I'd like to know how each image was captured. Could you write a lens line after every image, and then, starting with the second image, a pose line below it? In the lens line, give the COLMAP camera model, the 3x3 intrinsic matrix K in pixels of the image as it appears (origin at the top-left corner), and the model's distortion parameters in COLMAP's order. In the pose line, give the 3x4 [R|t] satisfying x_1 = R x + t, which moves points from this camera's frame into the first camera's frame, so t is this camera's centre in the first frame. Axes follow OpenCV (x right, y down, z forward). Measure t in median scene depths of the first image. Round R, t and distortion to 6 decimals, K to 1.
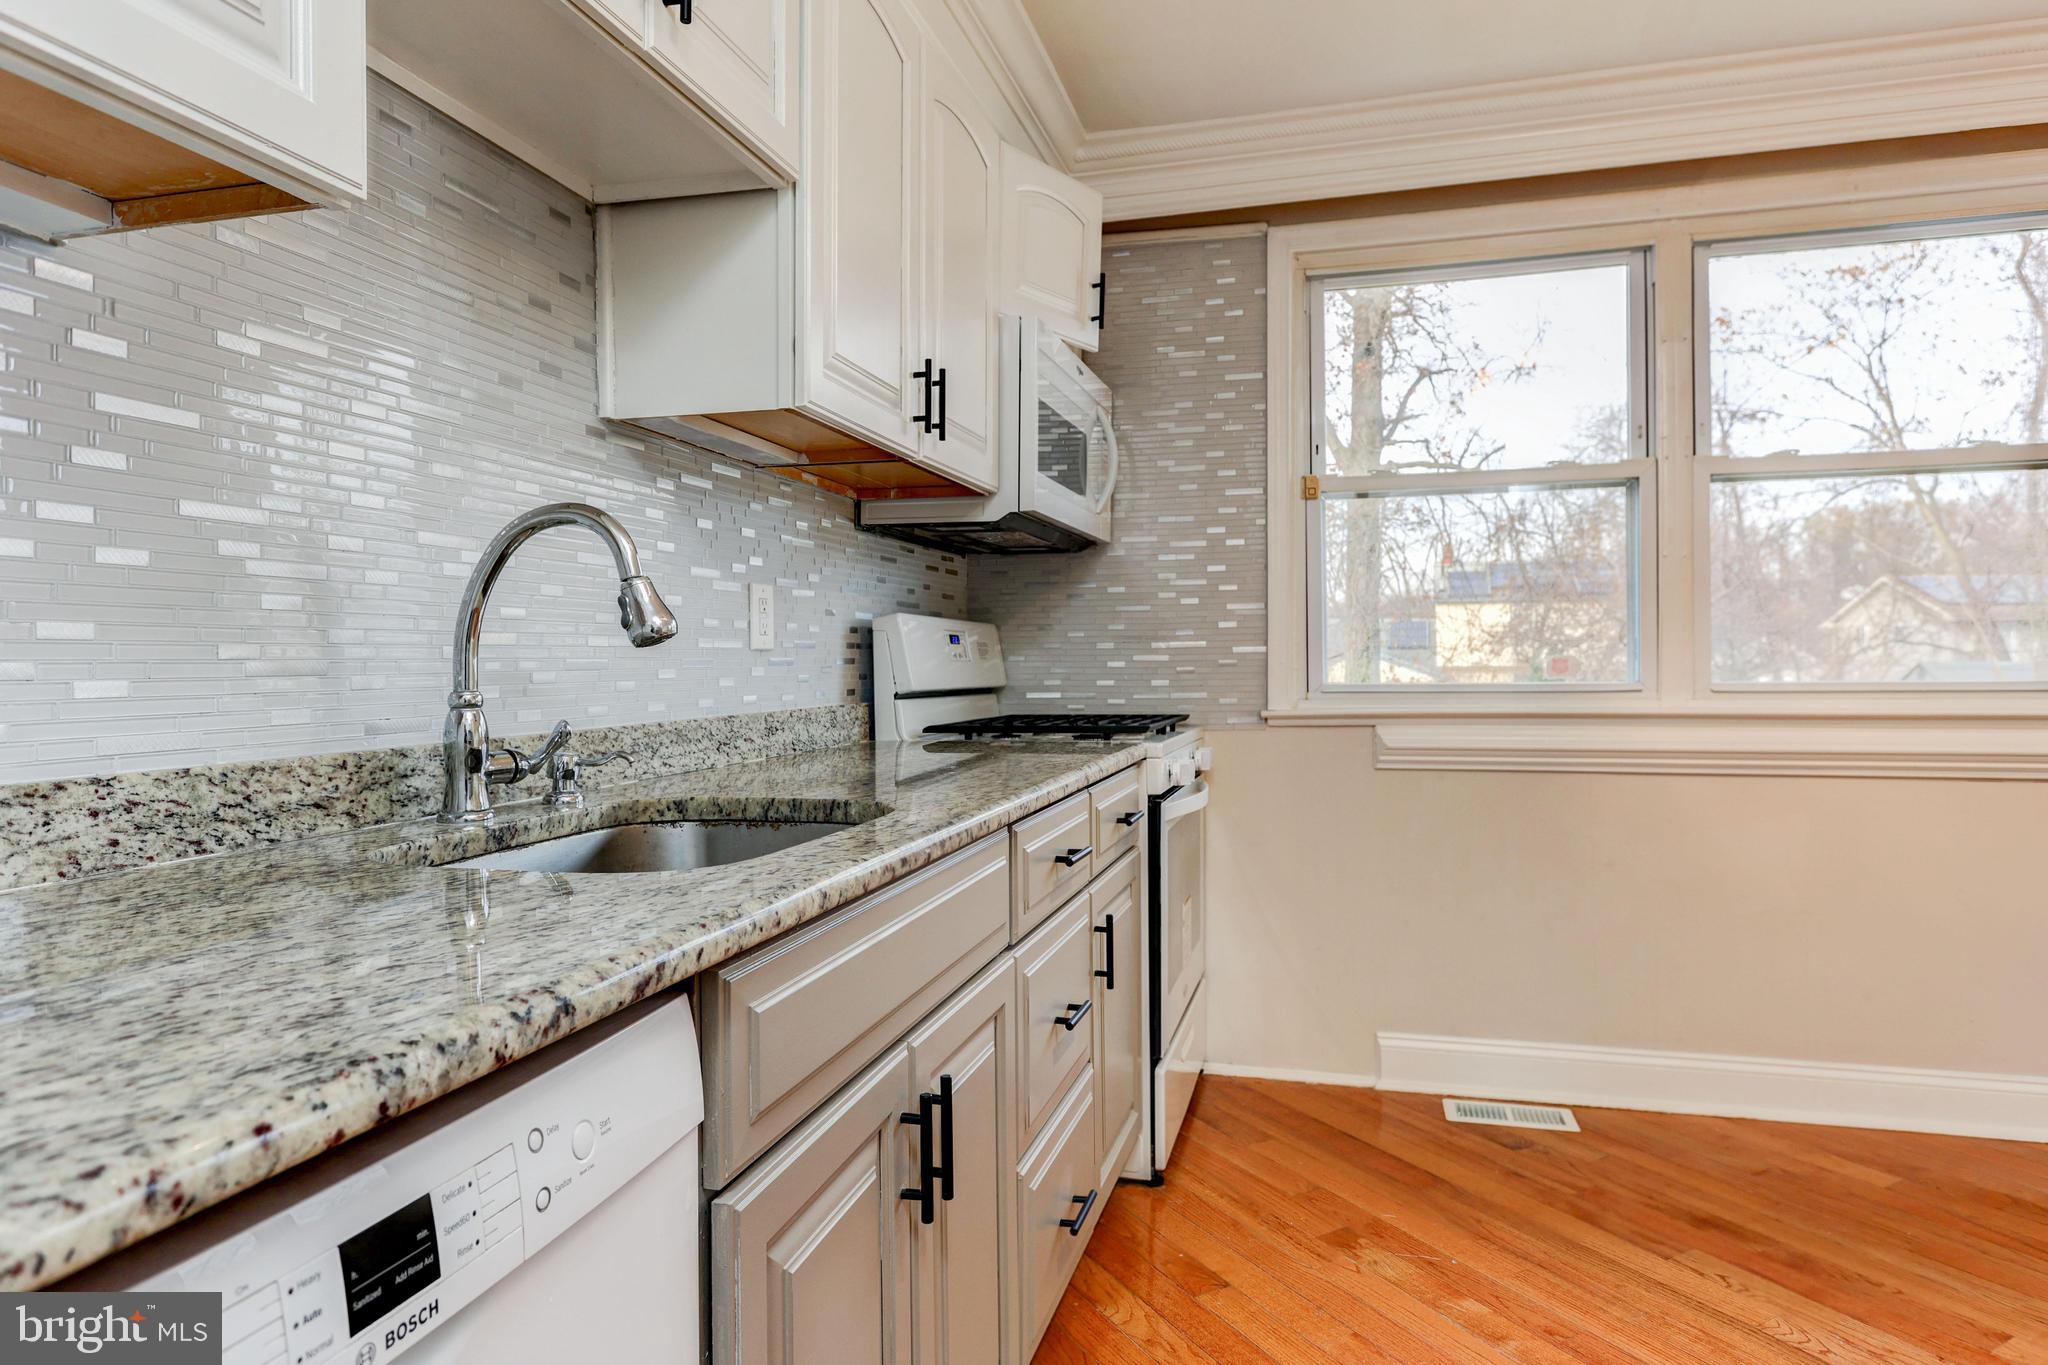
lens RADIAL K [[1207.4, 0, 1033.6], [0, 1207.4, 666.8], [0, 0, 1]] dist [0.010584, -0.008449]
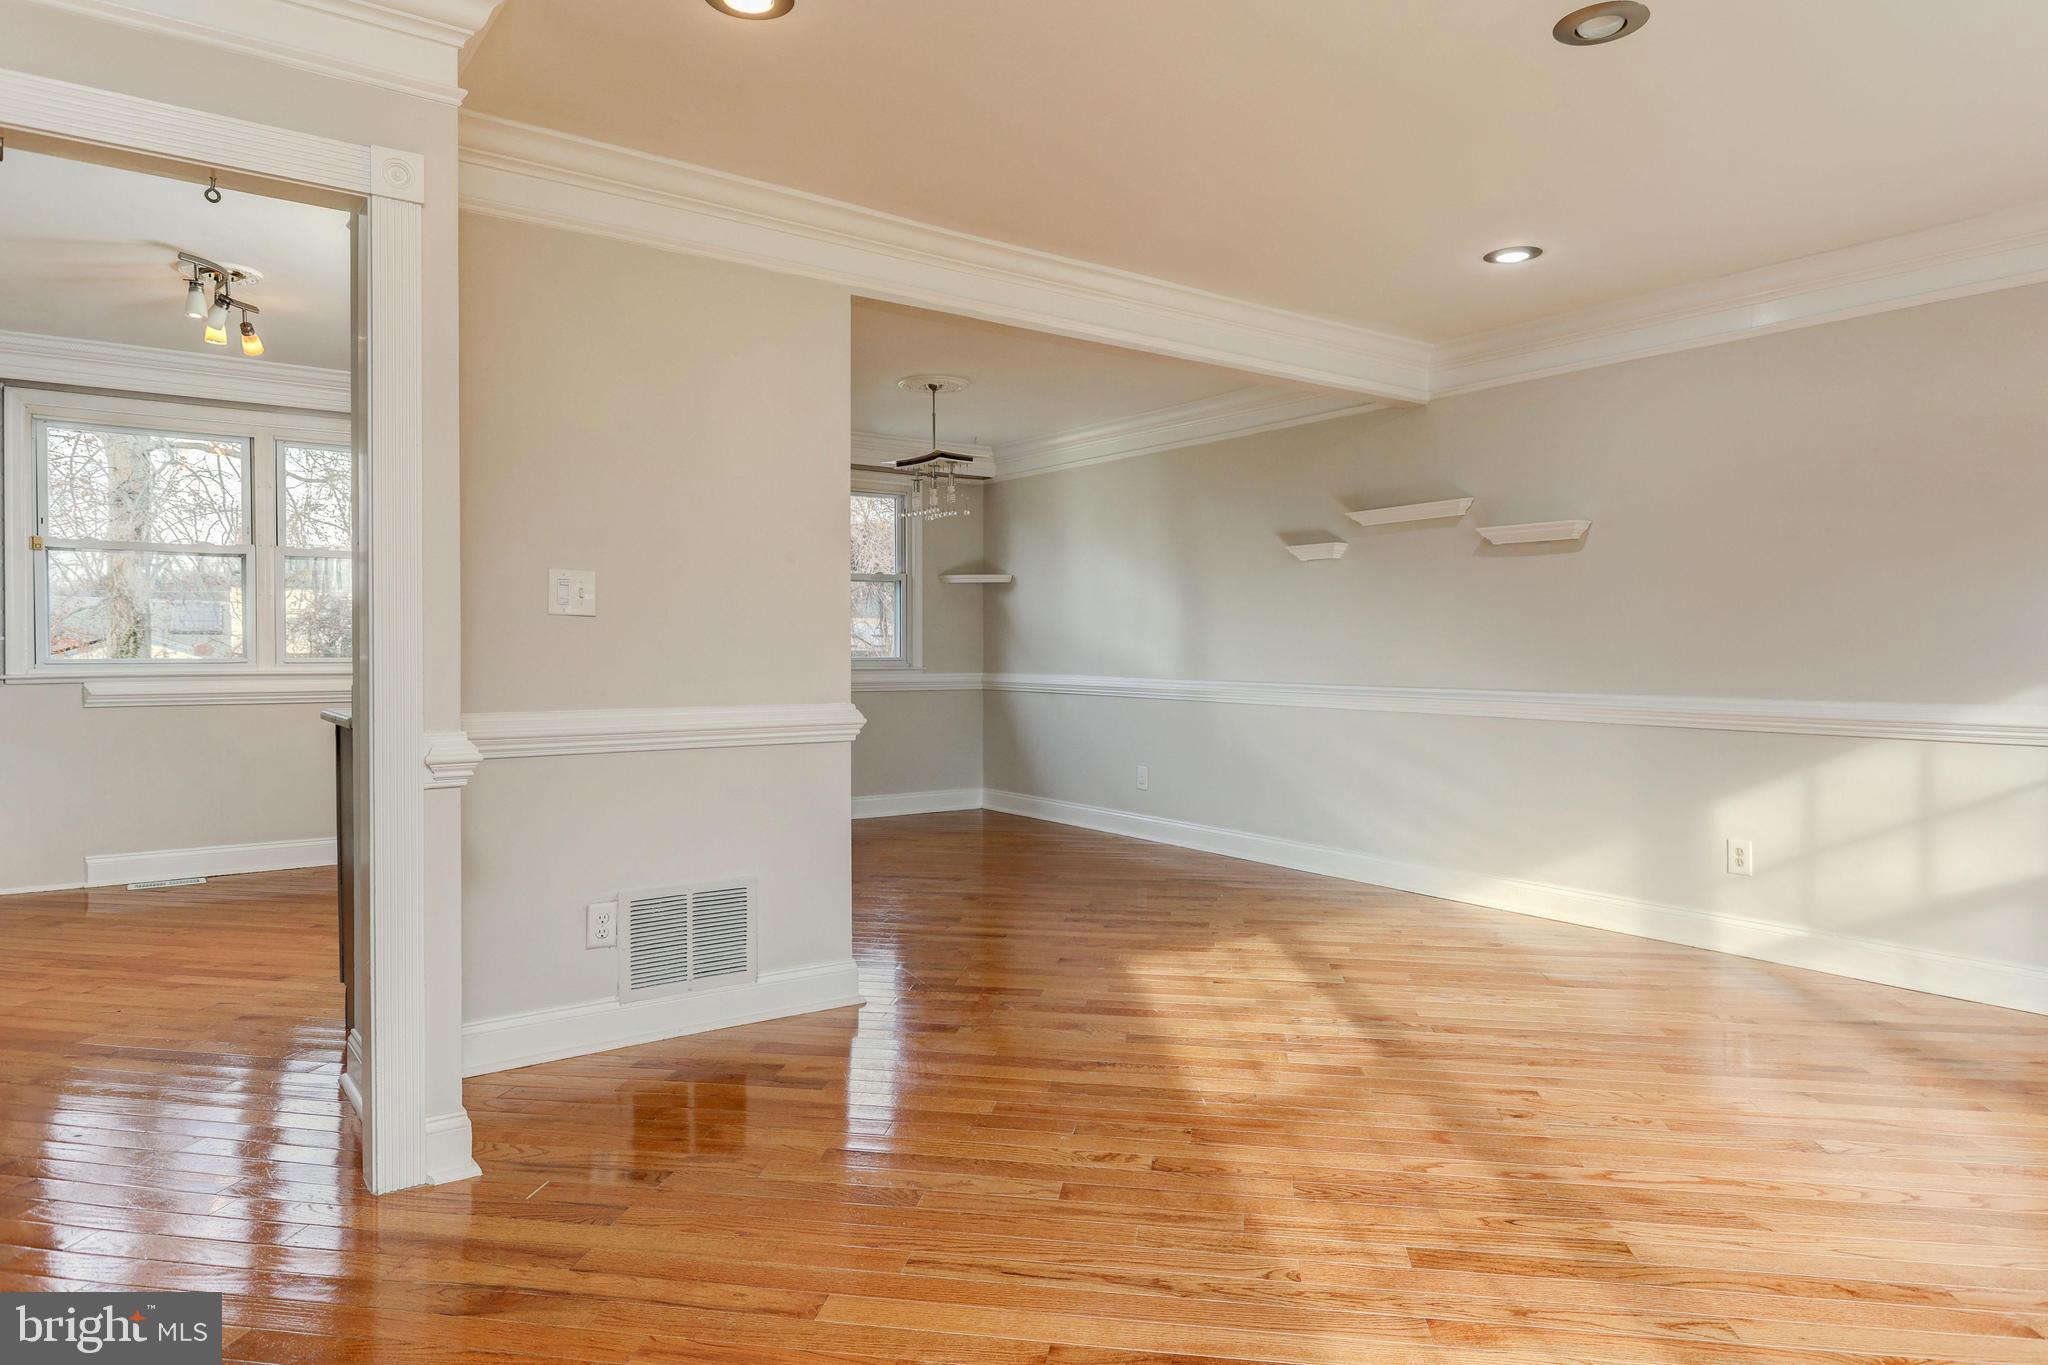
lens RADIAL K [[1207.4, 0, 1015.8], [0, 1207.4, 671.6], [0, 0, 1]] dist [0.010584, -0.008449]
pose [[0.629516, -0.004945, 0.776972, -0.035314], [-0.005929, 0.999920, 0.011167, 0.000684], [-0.776965, -0.011636, 0.629436, -0.176699]]
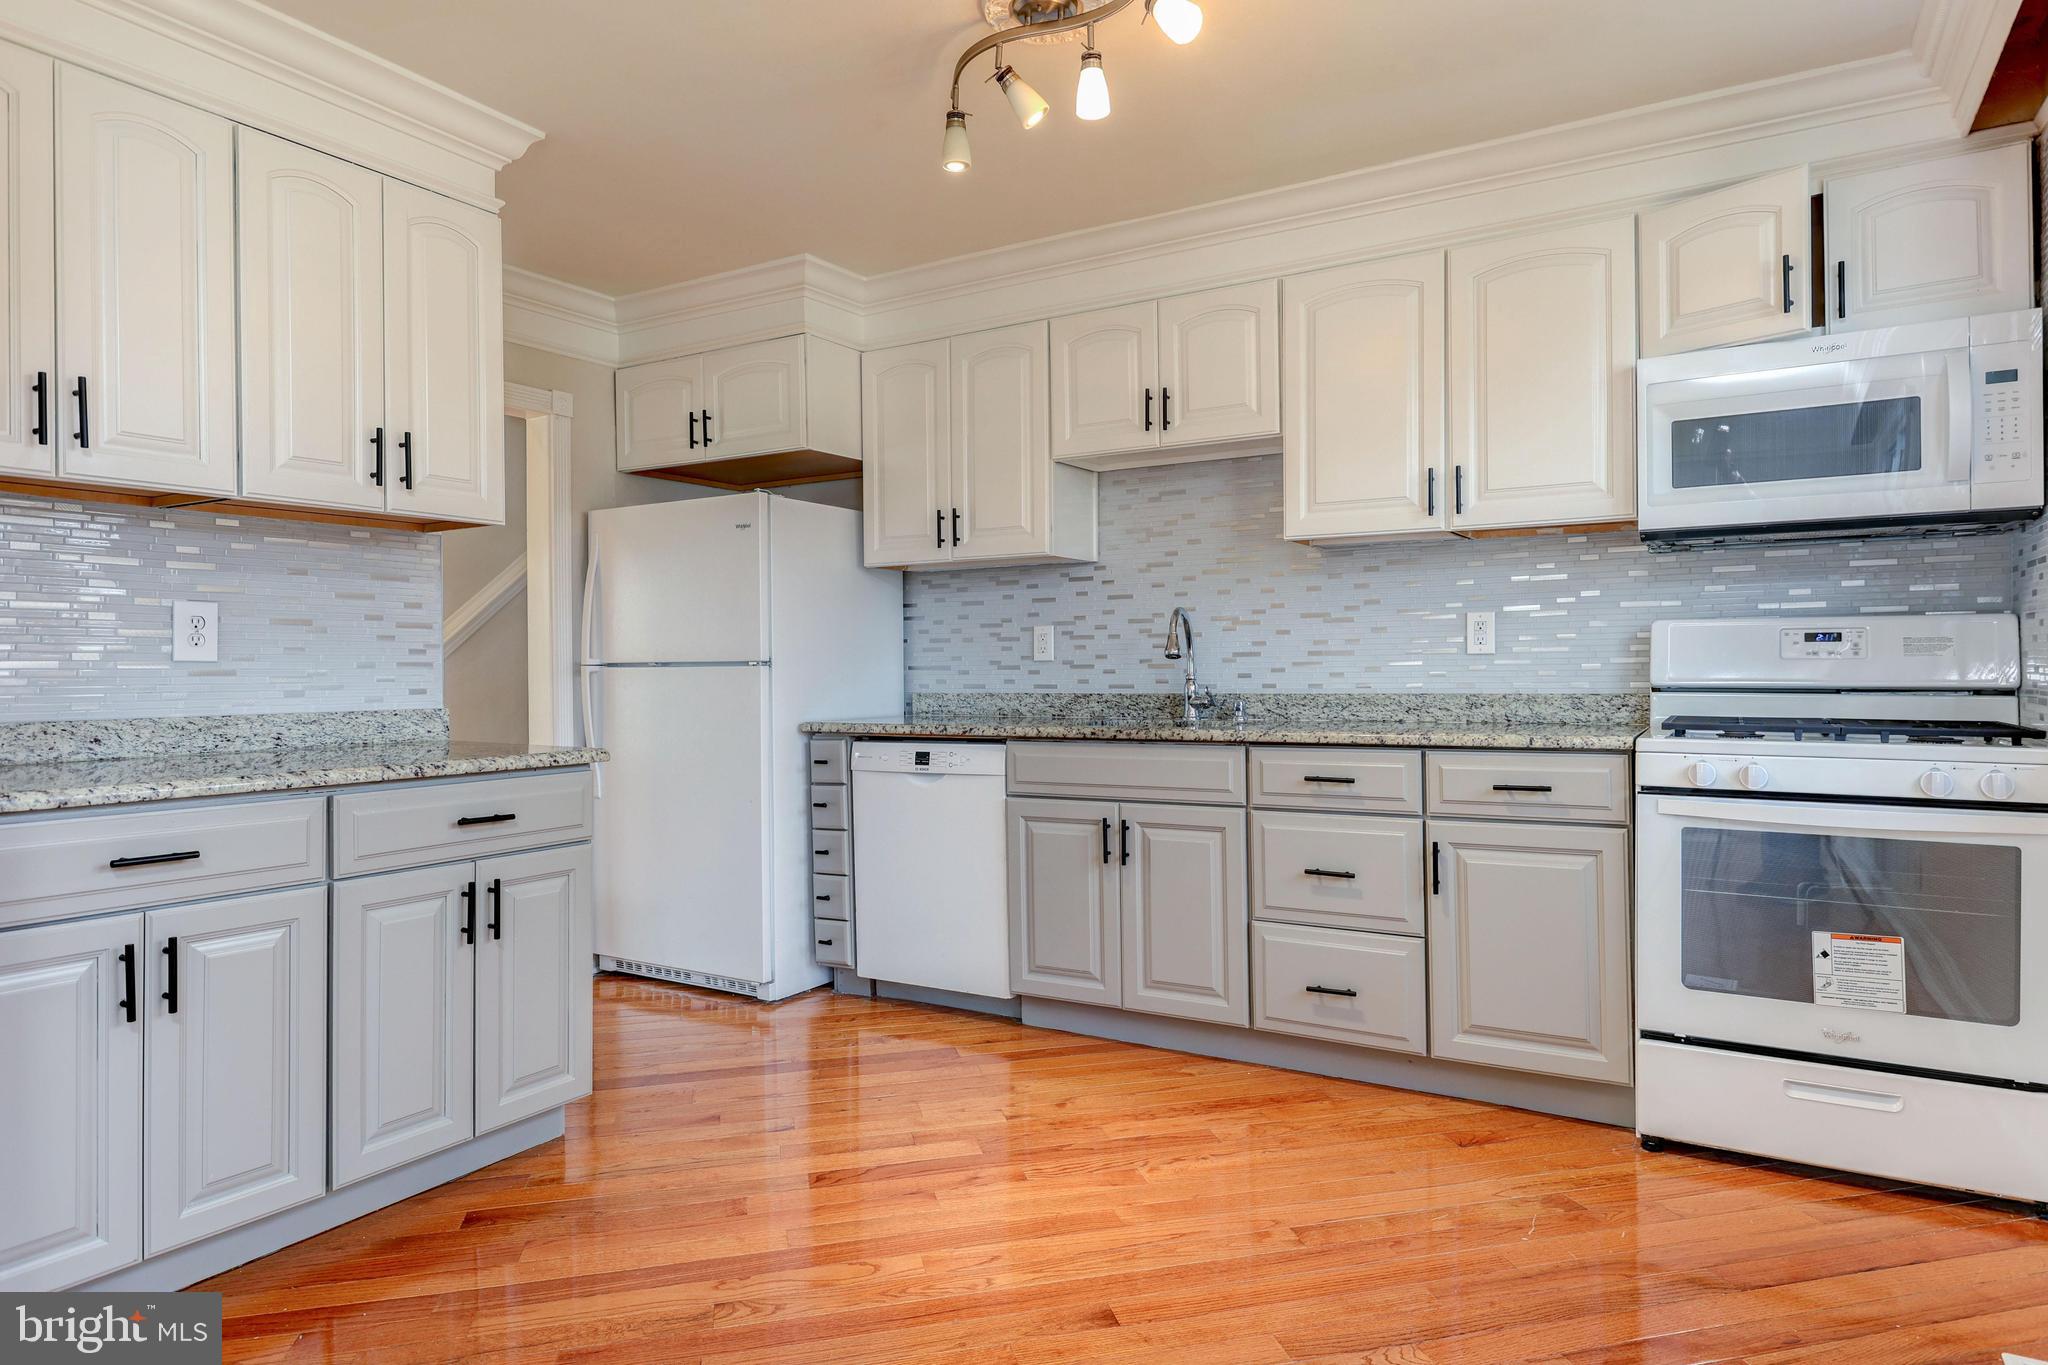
lens RADIAL K [[1207.4, 0, 1037.7], [0, 1207.4, 663.6], [0, 0, 1]] dist [0.010584, -0.008449]
pose [[-0.266505, 0.008198, -0.963799, 0.156420], [0.006793, 0.999955, 0.006628, -0.001721], [0.963810, -0.004781, -0.266549, 0.093543]]
